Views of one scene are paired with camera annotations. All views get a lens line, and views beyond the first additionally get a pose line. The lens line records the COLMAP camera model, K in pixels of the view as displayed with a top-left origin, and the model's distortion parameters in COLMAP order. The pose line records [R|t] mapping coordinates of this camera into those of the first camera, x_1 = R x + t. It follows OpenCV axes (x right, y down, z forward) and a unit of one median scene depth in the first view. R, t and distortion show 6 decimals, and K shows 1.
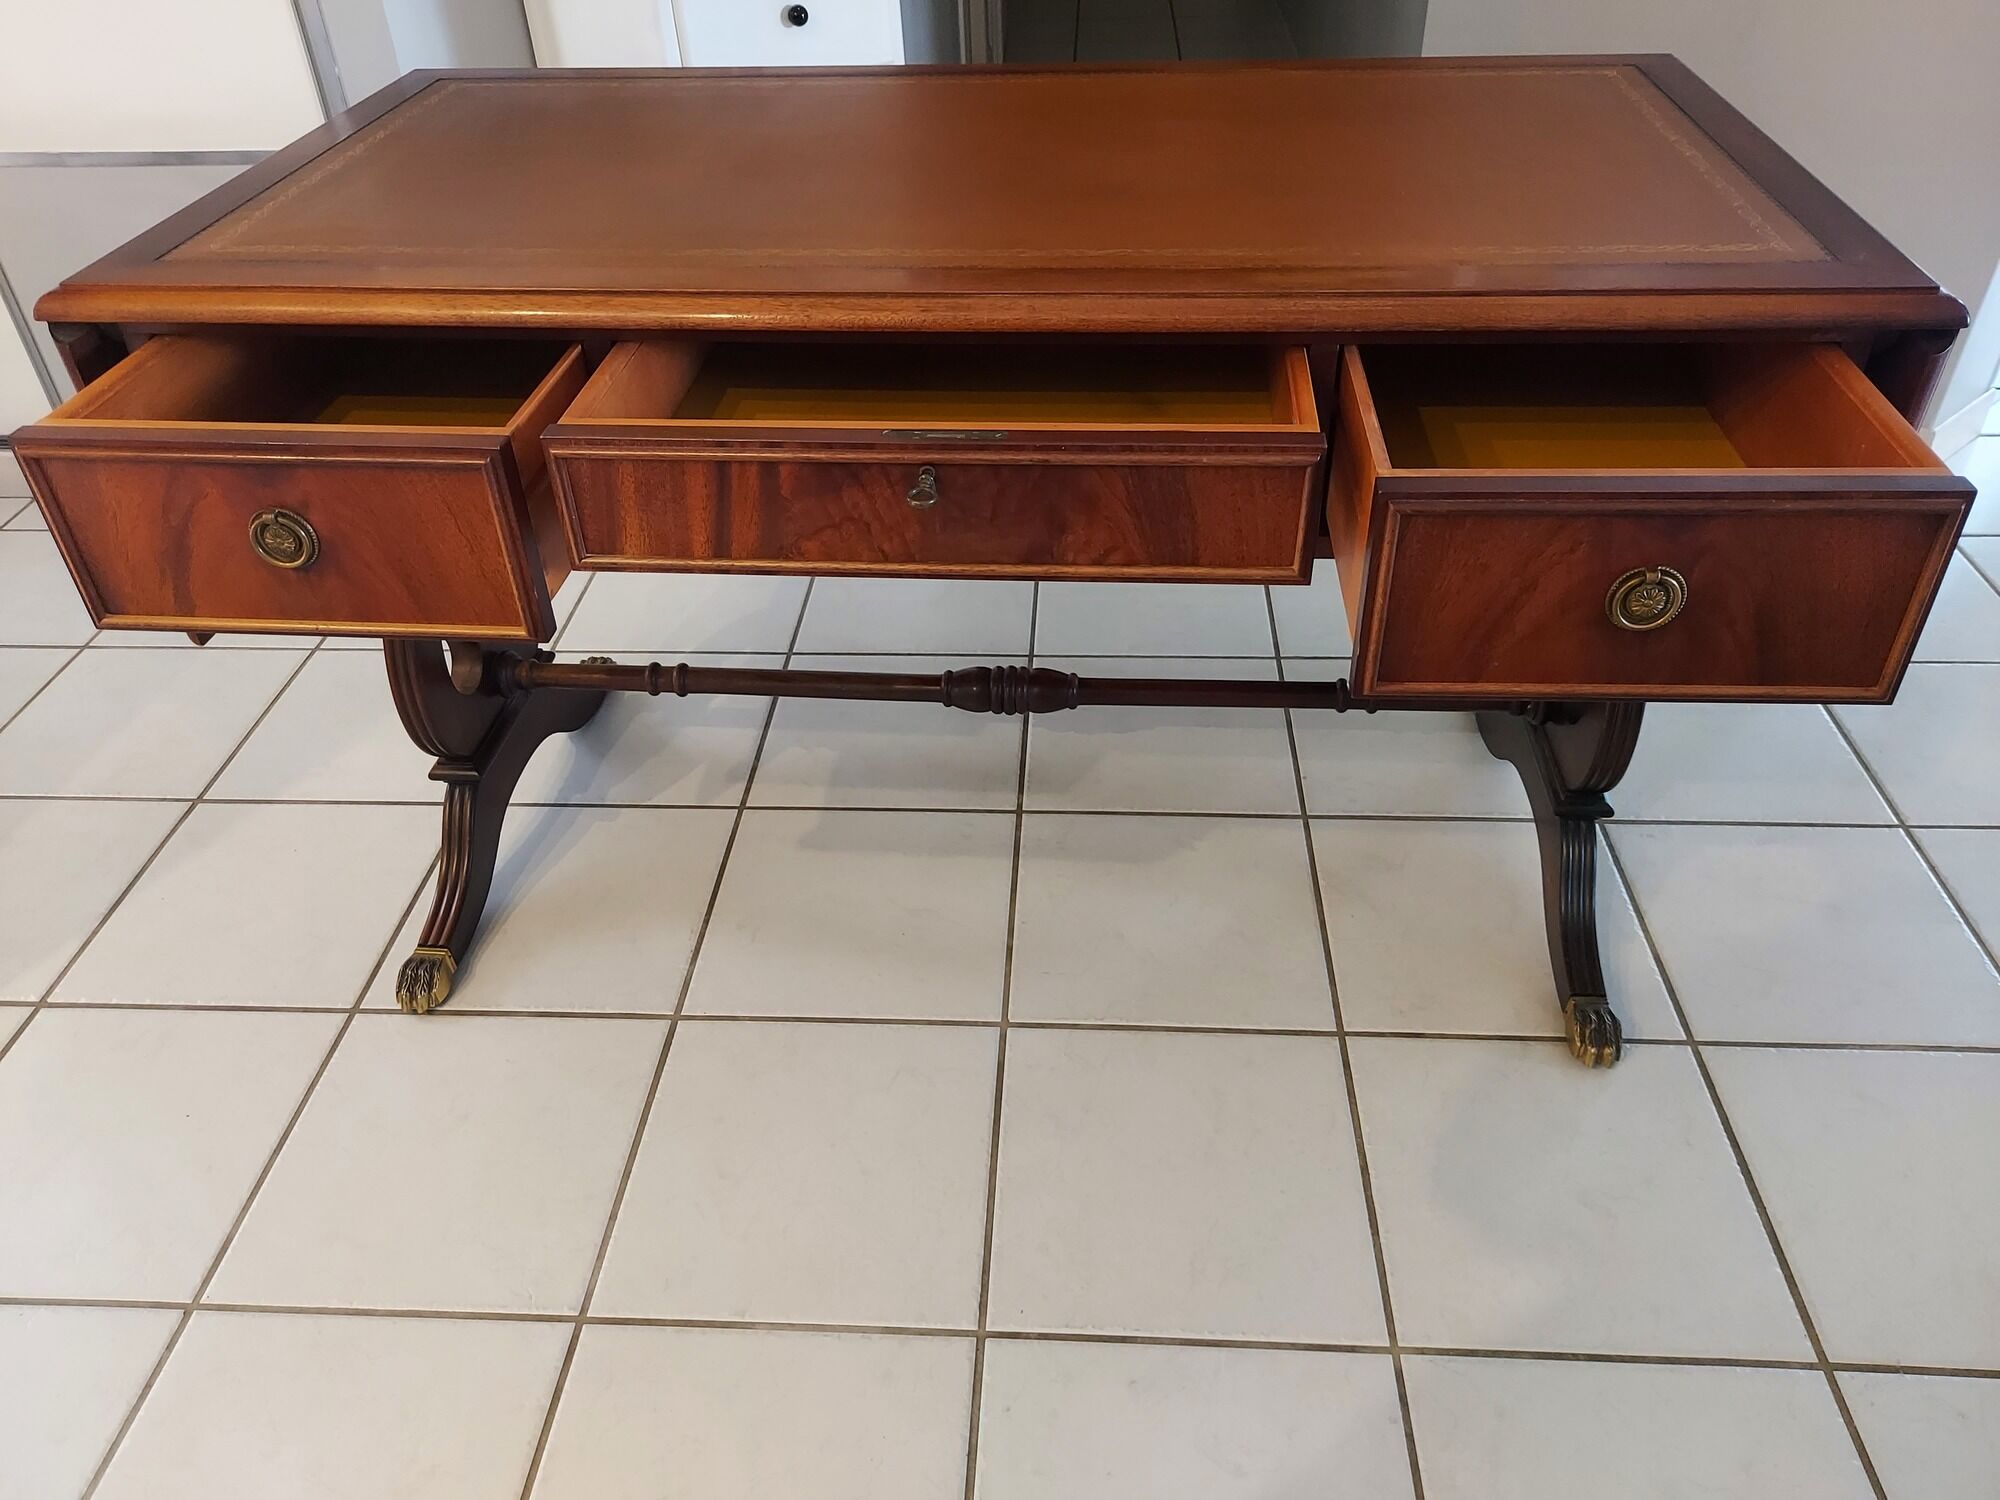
lens RADIAL K [[1468.6, 0, 1000.0], [0, 1468.6, 750.0], [0, 0, 1]] dist [0.061243, -0.072095]
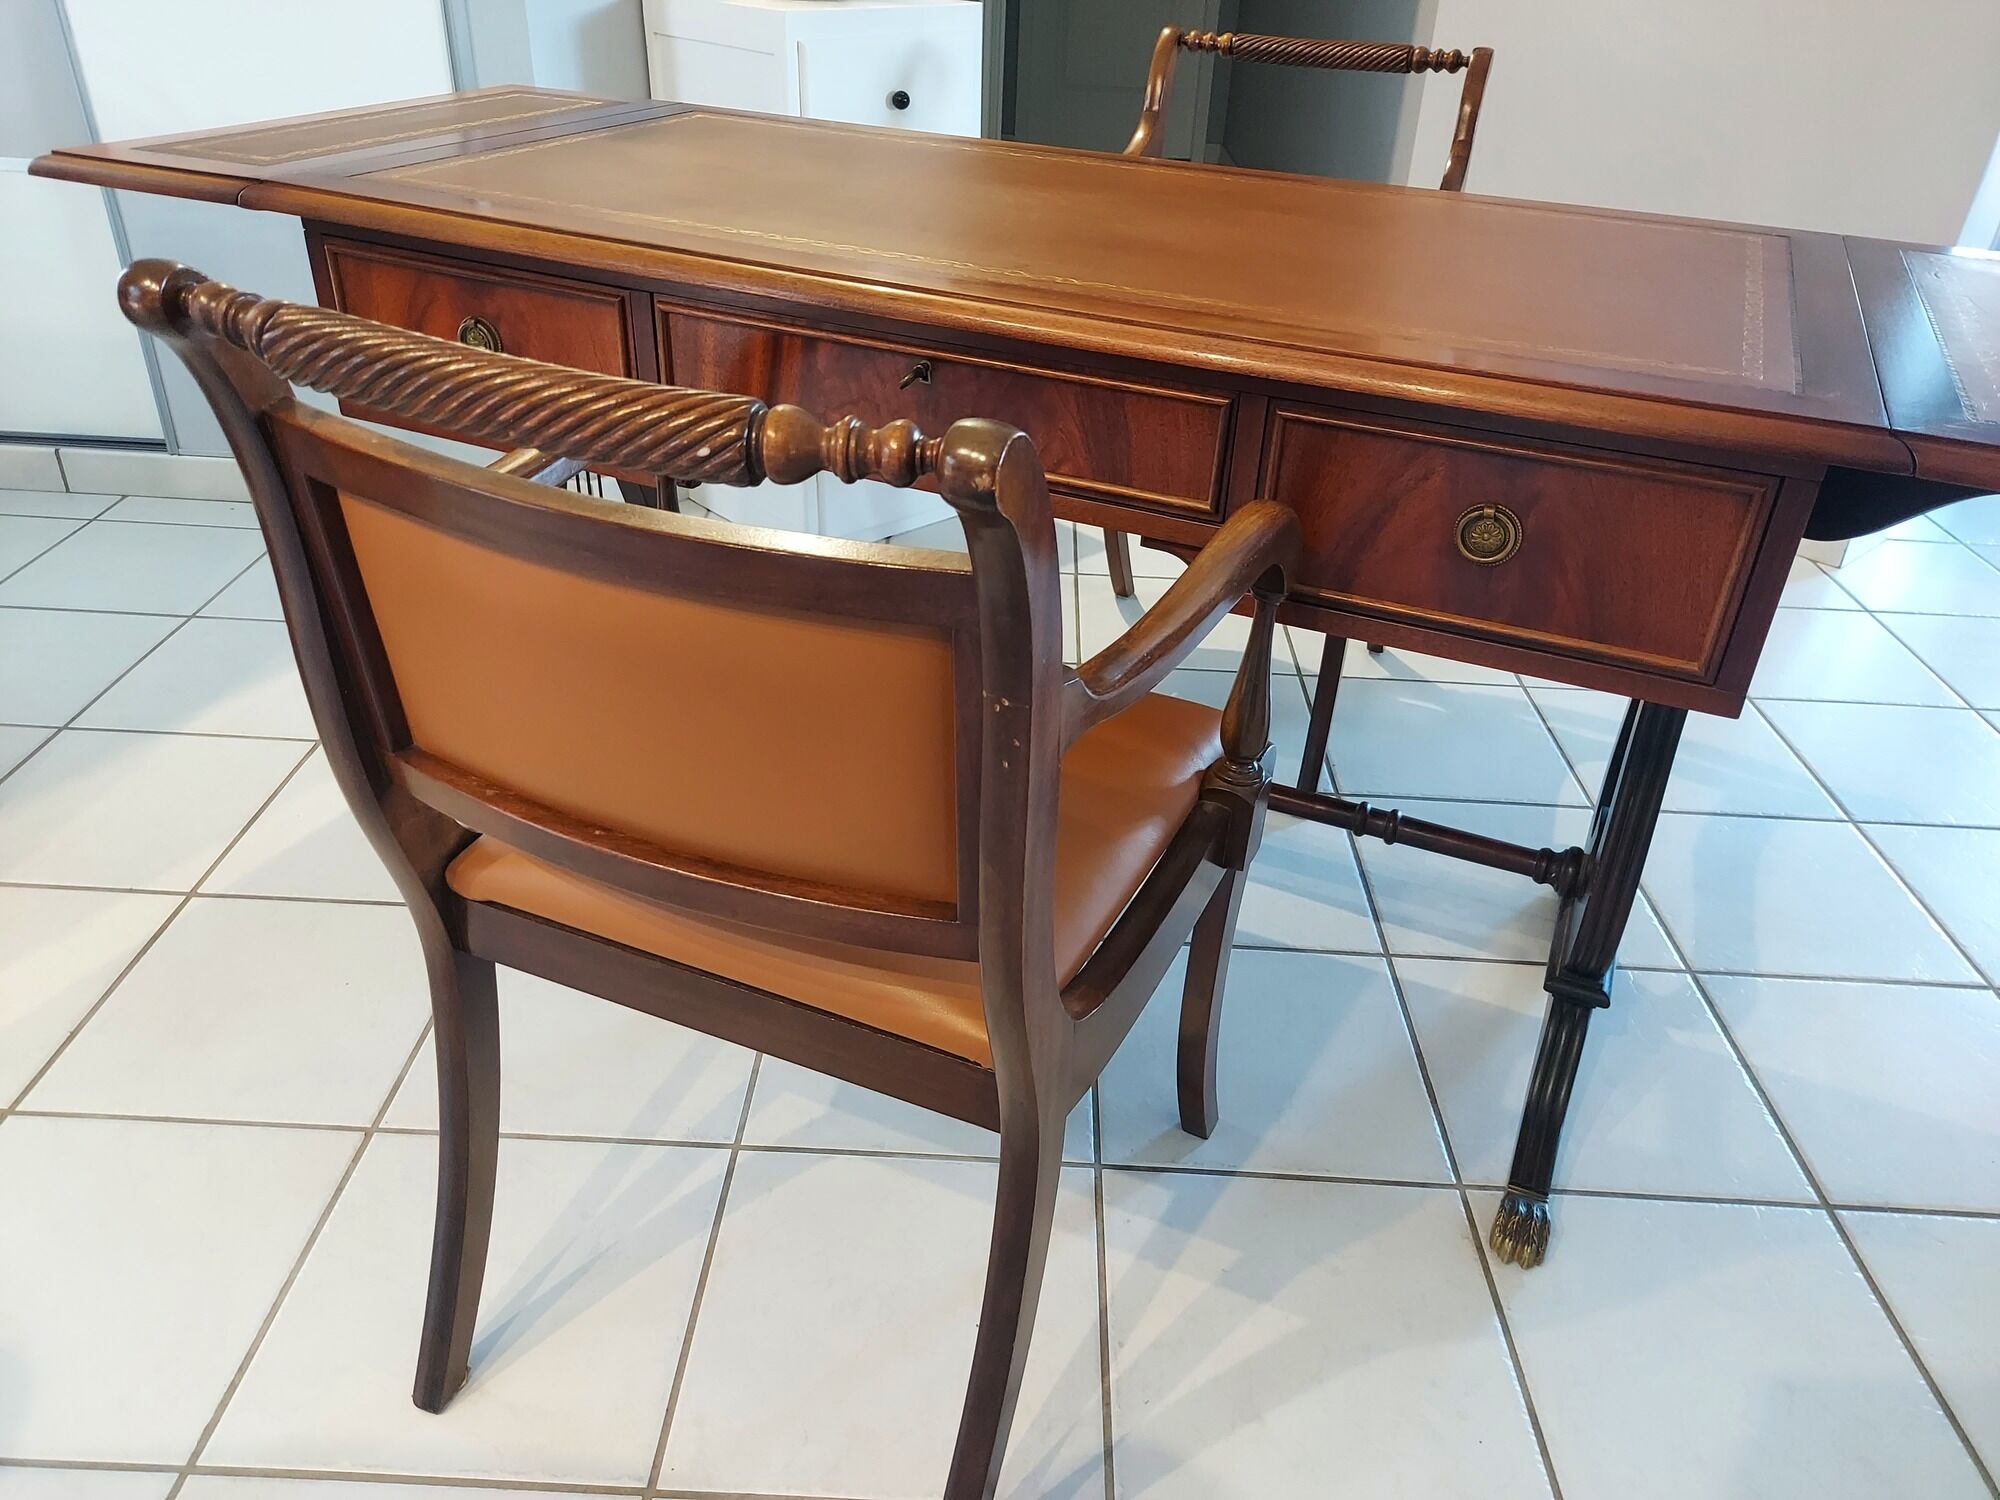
lens RADIAL K [[1468.6, 0, 1000.0], [0, 1468.6, 750.0], [0, 0, 1]] dist [0.061243, -0.072095]
pose [[0.943224, 0.226215, -0.243220, 0.243696], [-0.252473, 0.964087, -0.082426, 0.061259], [0.215839, 0.139153, 0.966463, 0.011772]]
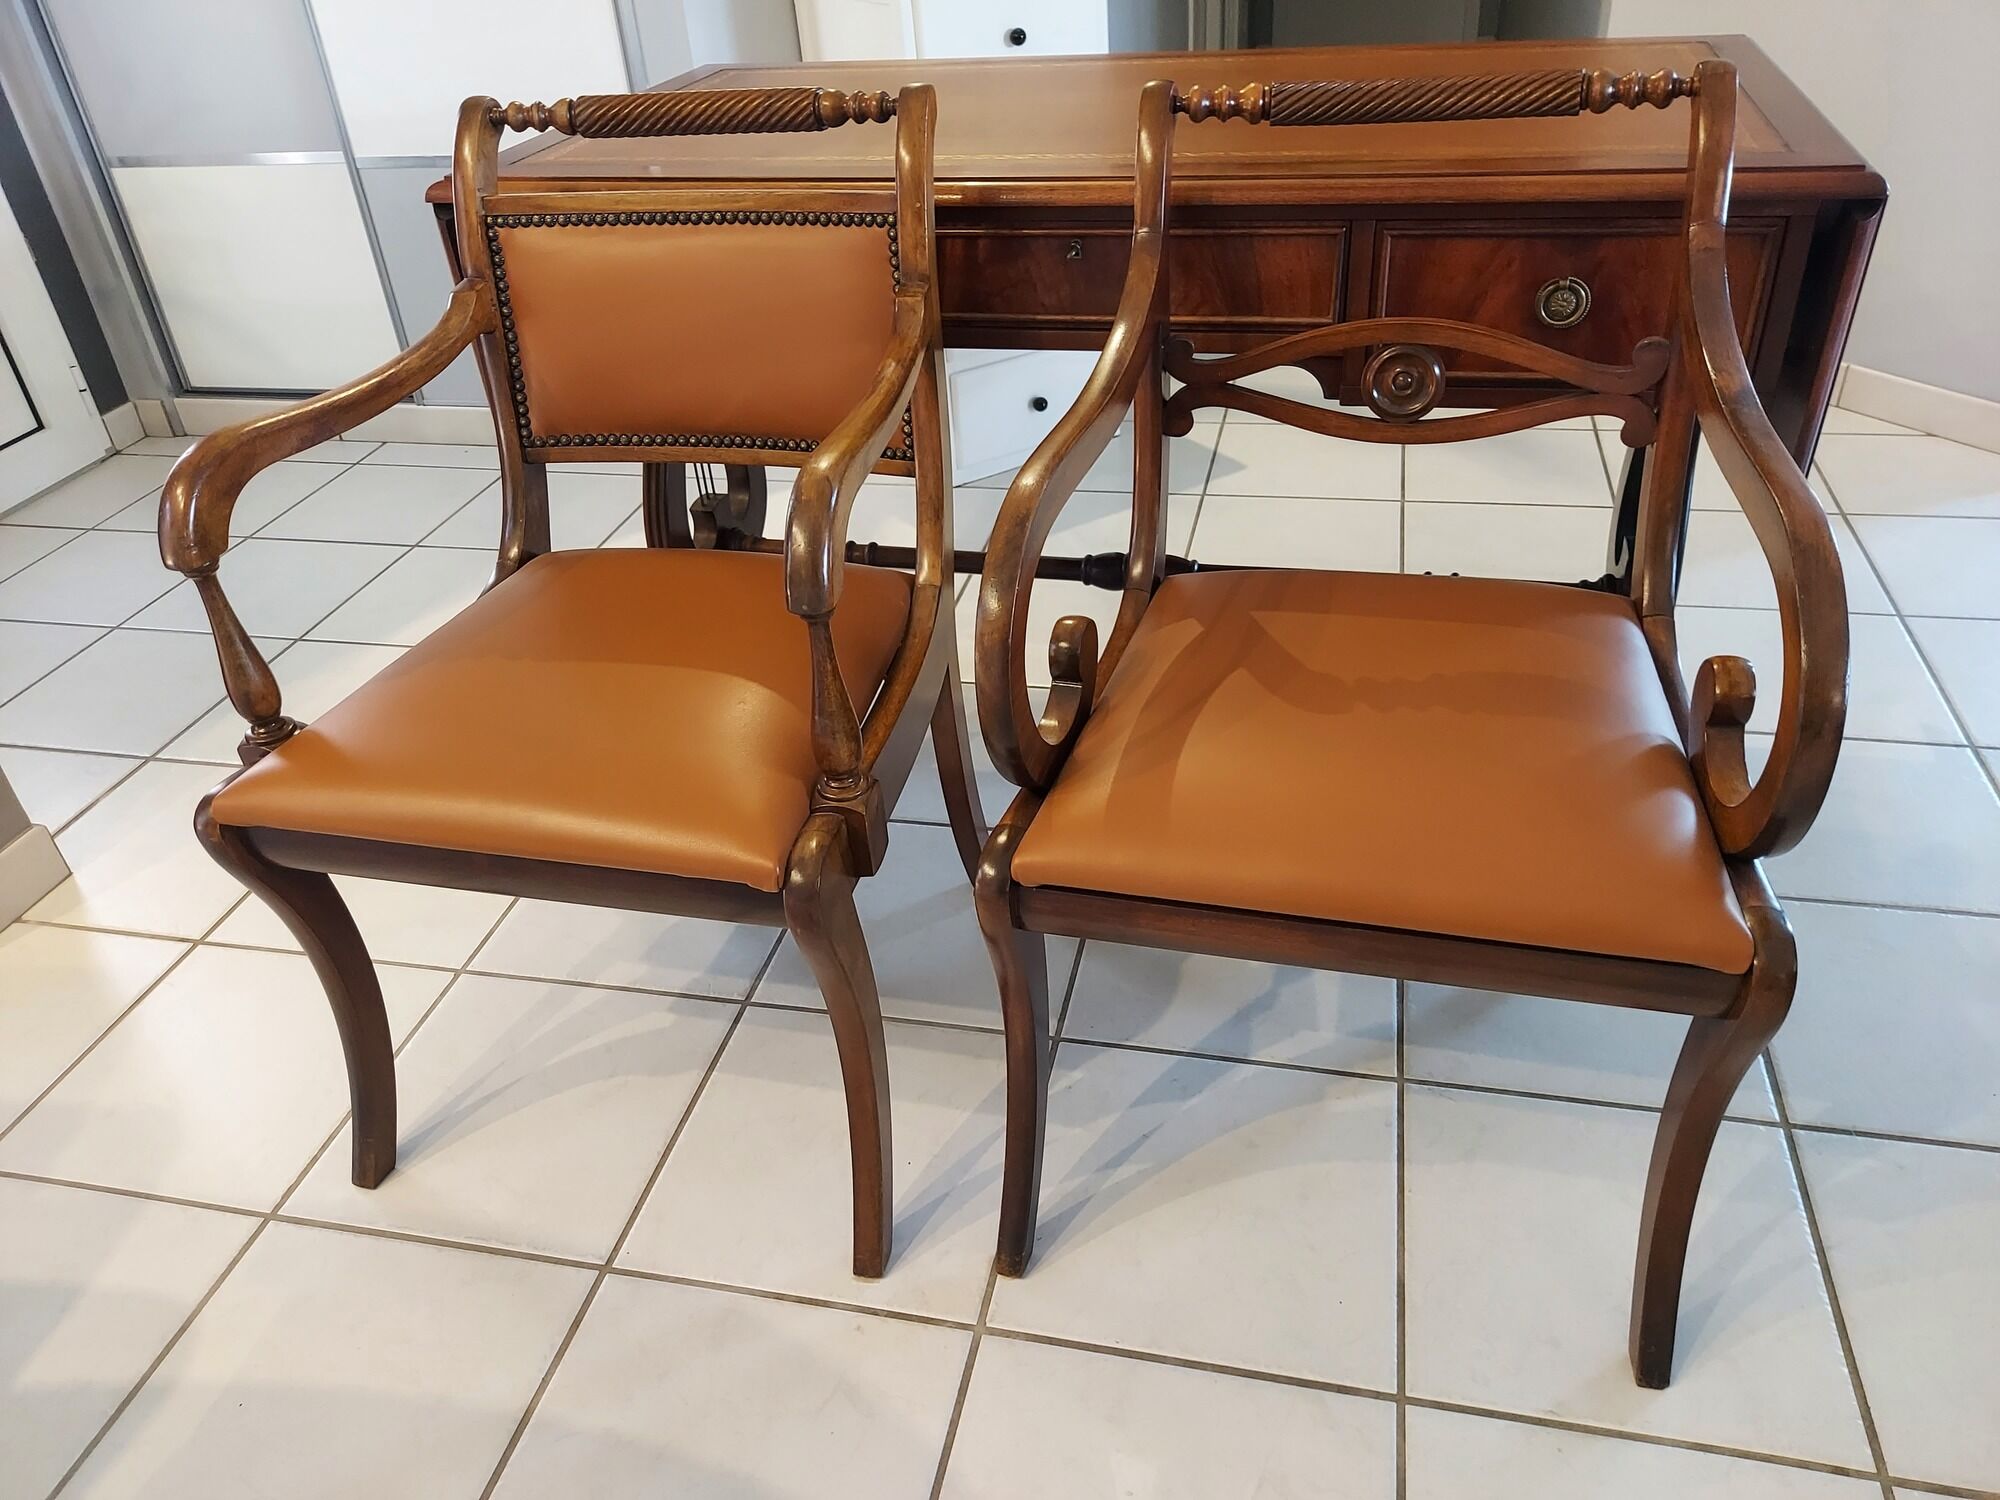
lens RADIAL K [[1468.6, 0, 1000.0], [0, 1468.6, 750.0], [0, 0, 1]] dist [0.061243, -0.072095]
pose [[0.985752, 0.064292, -0.155433, 0.094694], [-0.073282, 0.995912, -0.052810, 0.184070], [0.151403, 0.063448, 0.986434, -0.186411]]
